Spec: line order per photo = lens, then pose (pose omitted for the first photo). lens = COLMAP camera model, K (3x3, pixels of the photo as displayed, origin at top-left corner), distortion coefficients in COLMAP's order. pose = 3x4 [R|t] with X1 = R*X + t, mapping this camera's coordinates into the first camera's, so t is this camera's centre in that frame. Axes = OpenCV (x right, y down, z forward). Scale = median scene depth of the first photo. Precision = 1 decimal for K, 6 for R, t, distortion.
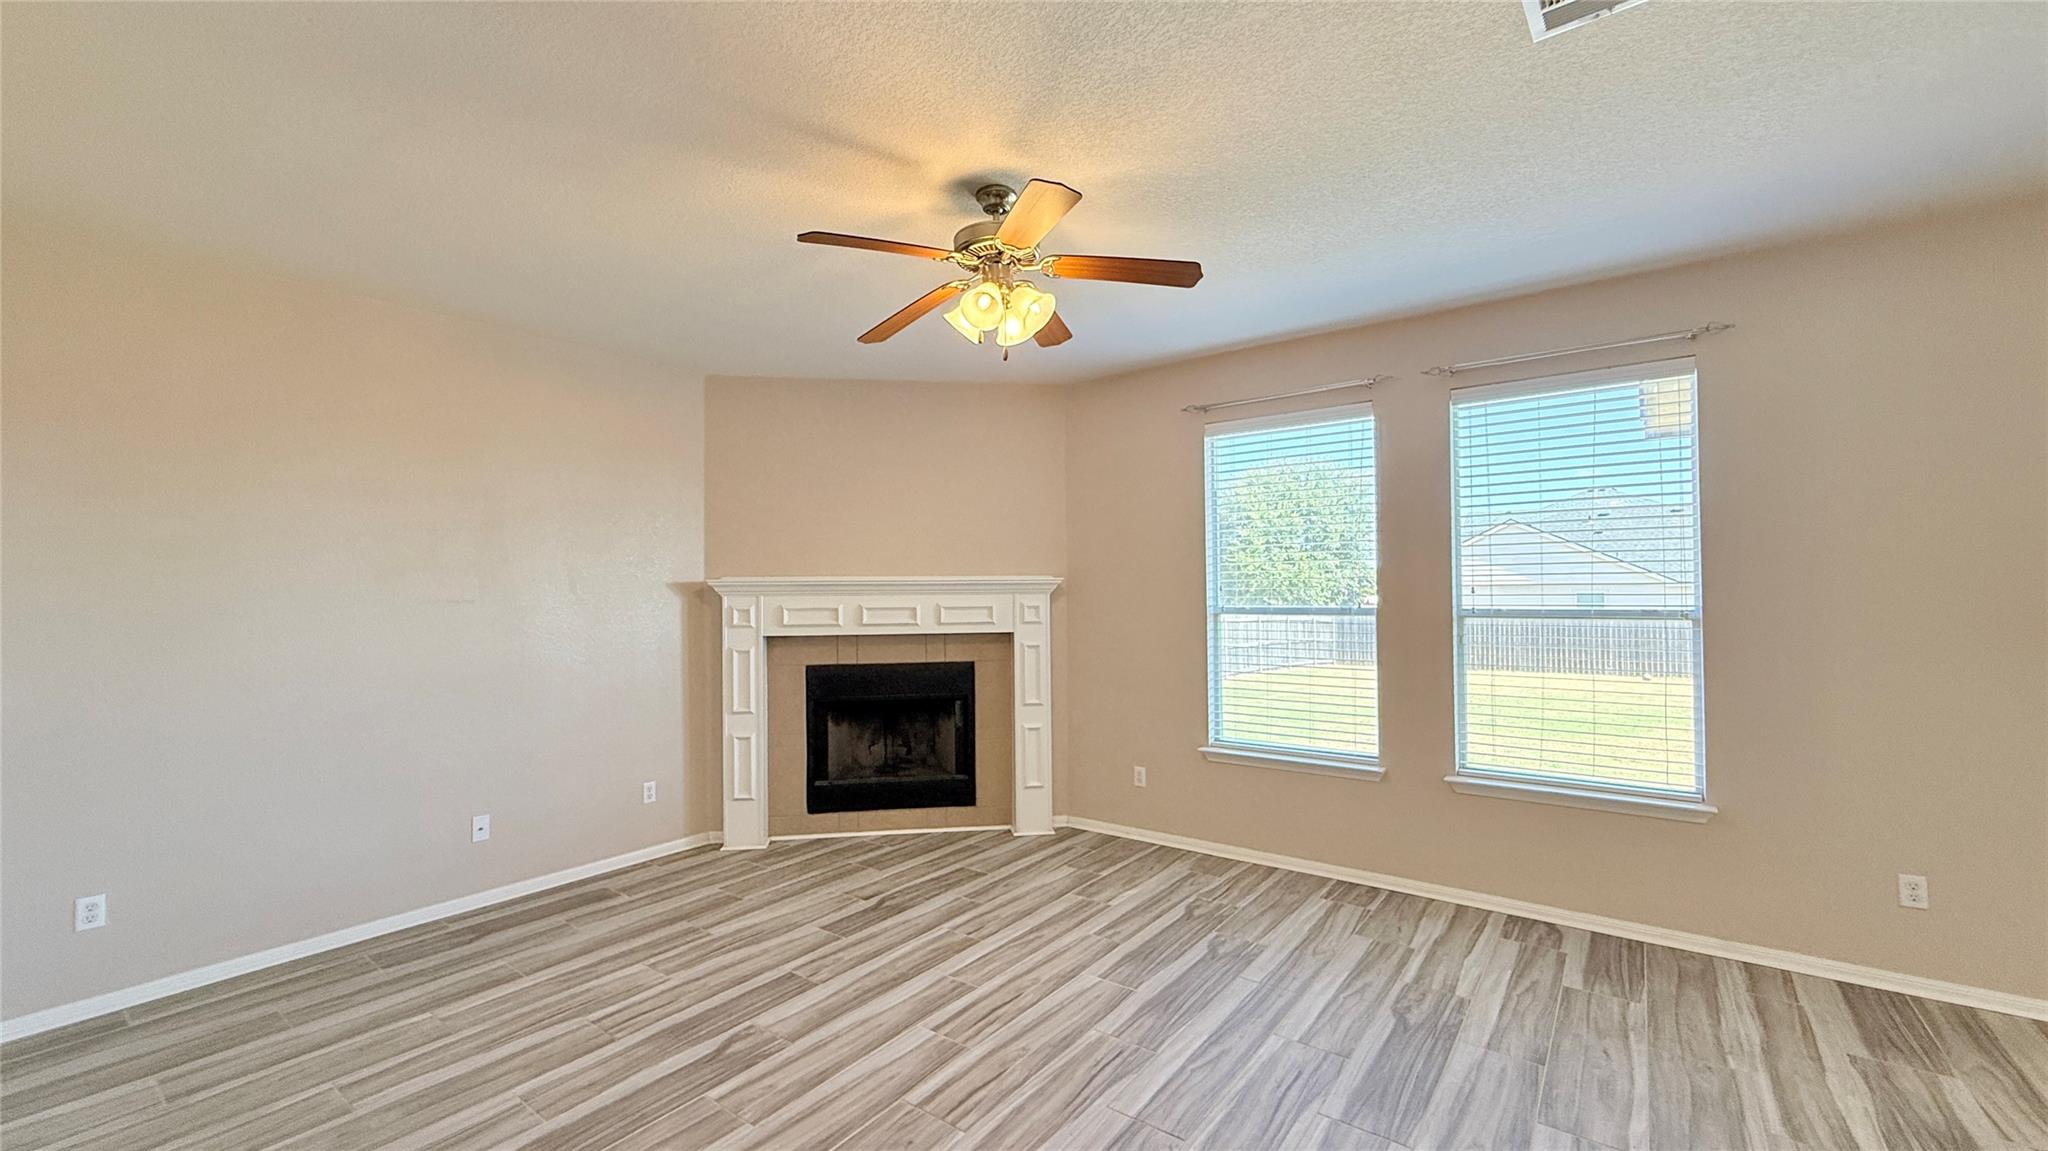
lens RADIAL K [[816.7, 0, 1043.7], [0, 816.7, 574.4], [0, 0, 1]] dist [0.003631, -0.000038]
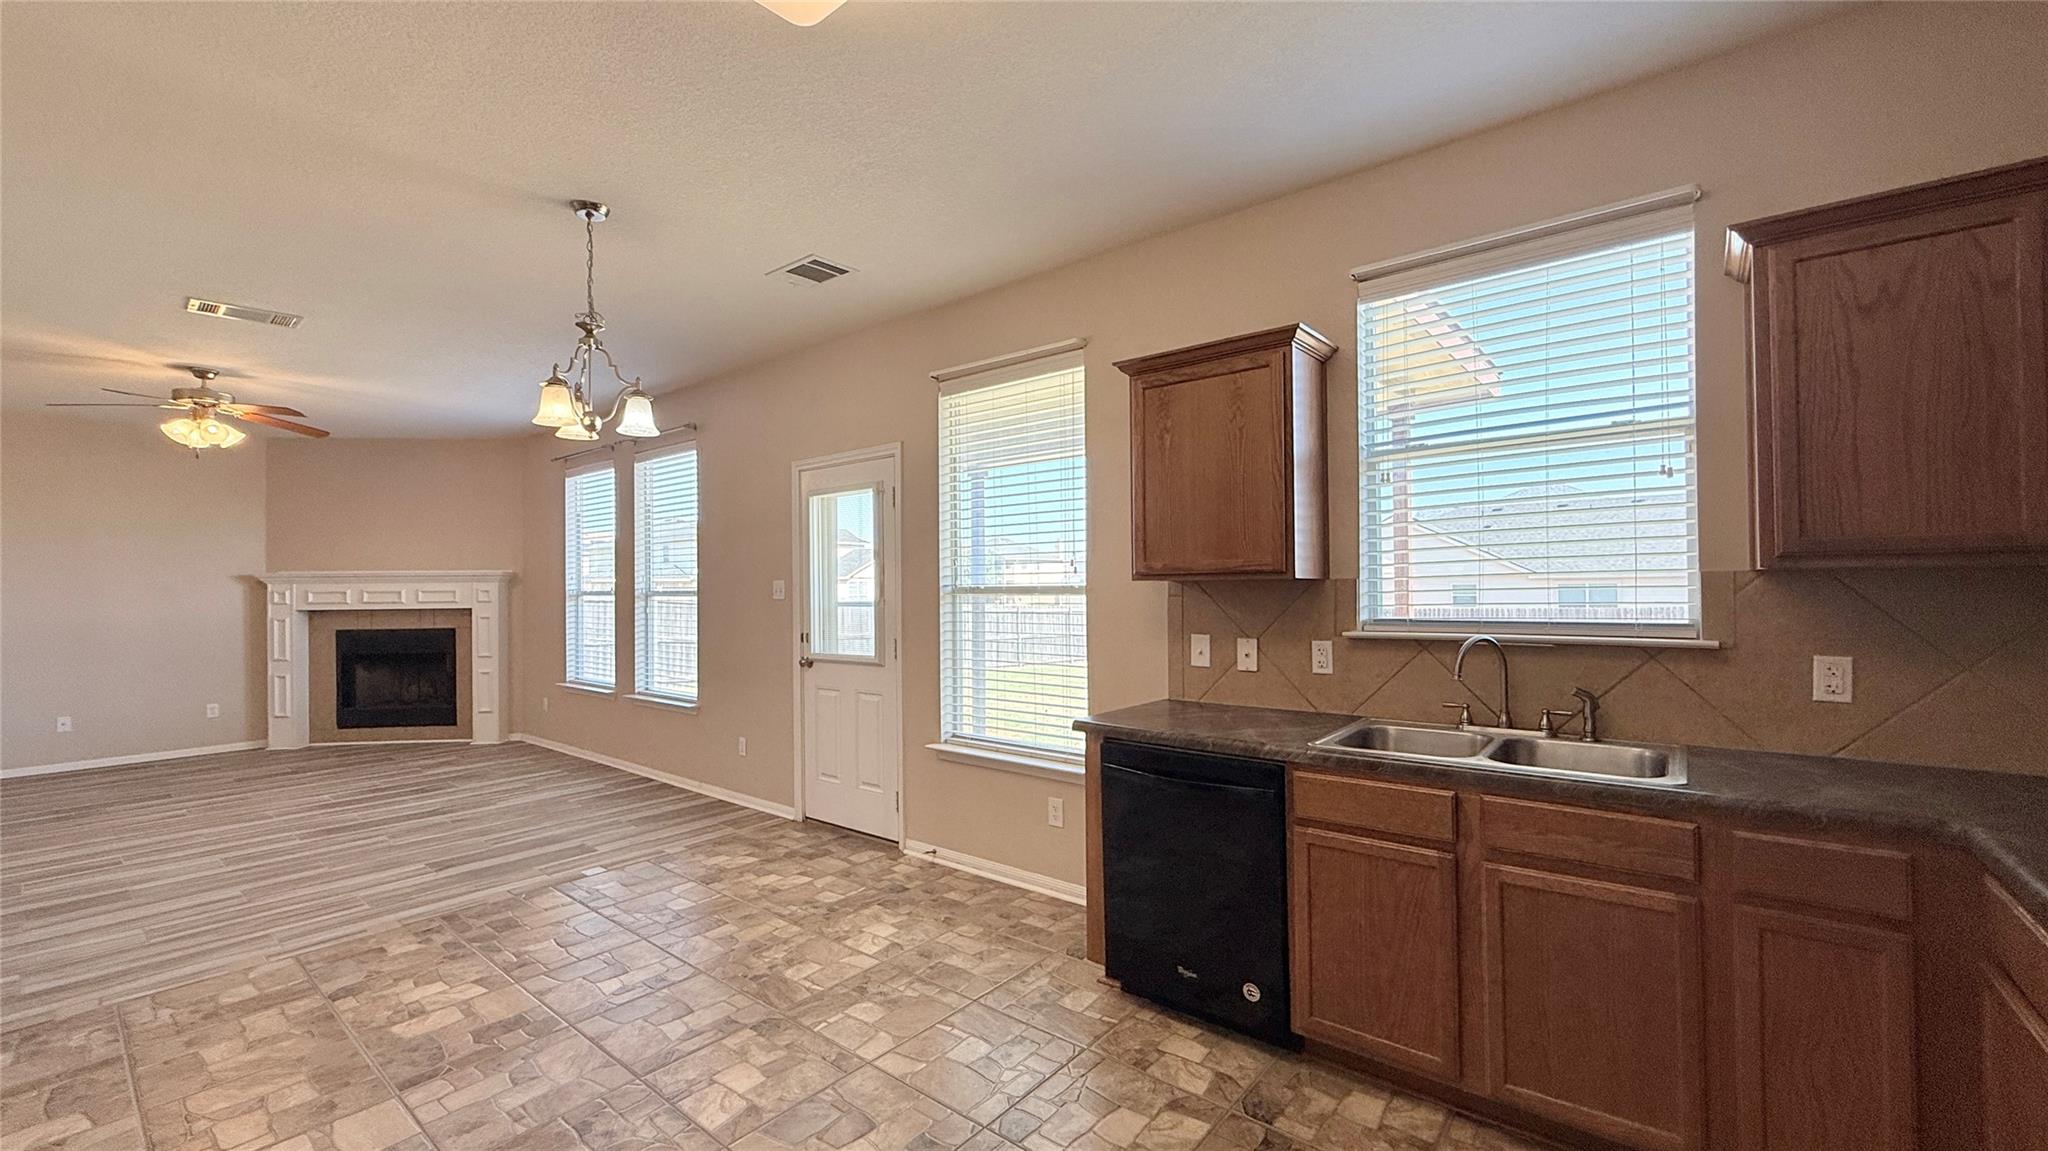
lens RADIAL K [[816.7, 0, 1007.9], [0, 816.7, 573.0], [0, 0, 1]] dist [0.003631, -0.000038]
pose [[0.998936, -0.001360, -0.046106, 1.027584], [0.001938, 0.999920, 0.012495, -0.009632], [0.046085, -0.012571, 0.998858, -0.447760]]
